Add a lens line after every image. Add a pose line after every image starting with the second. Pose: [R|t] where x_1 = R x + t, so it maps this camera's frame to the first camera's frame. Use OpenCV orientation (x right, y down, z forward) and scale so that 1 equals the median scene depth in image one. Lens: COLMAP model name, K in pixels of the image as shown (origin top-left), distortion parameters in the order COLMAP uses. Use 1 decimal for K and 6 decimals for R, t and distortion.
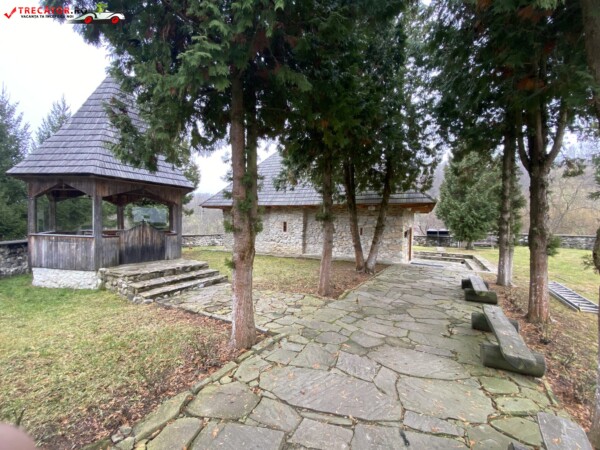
lens RADIAL K [[241.4, 0, 299.2], [0, 241.4, 226.6], [0, 0, 1]] dist [0.014706, -0.015255]
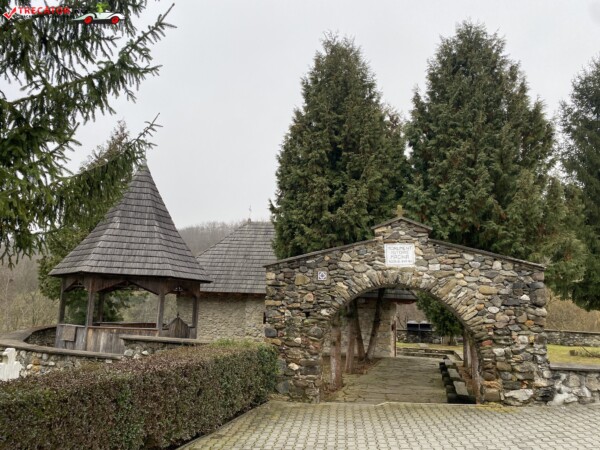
lens RADIAL K [[457.5, 0, 293.0], [0, 457.5, 220.7], [0, 0, 1]] dist [0.045949, -0.043491]
pose [[0.964812, 0.063878, 0.255062, -0.590517], [-0.013521, 0.980811, -0.194490, -0.033849], [-0.262592, 0.184198, 0.947163, -0.978162]]
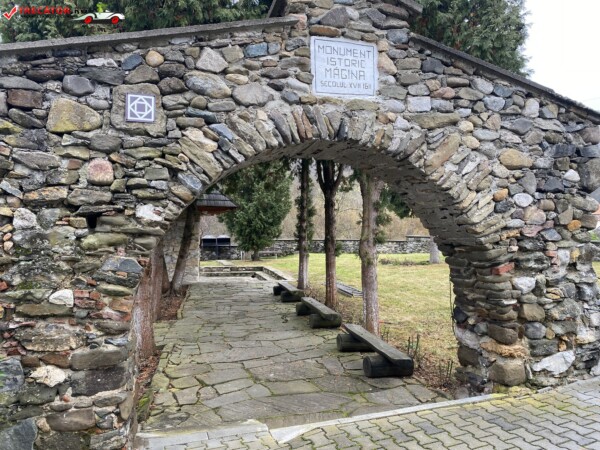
lens RADIAL K [[457.5, 0, 295.6], [0, 457.5, 221.3], [0, 0, 1]] dist [0.045949, -0.043491]
pose [[0.728218, -0.001052, 0.685345, -0.411020], [0.014573, 0.999796, -0.013951, -0.020454], [-0.685190, 0.020147, 0.728085, -0.332643]]
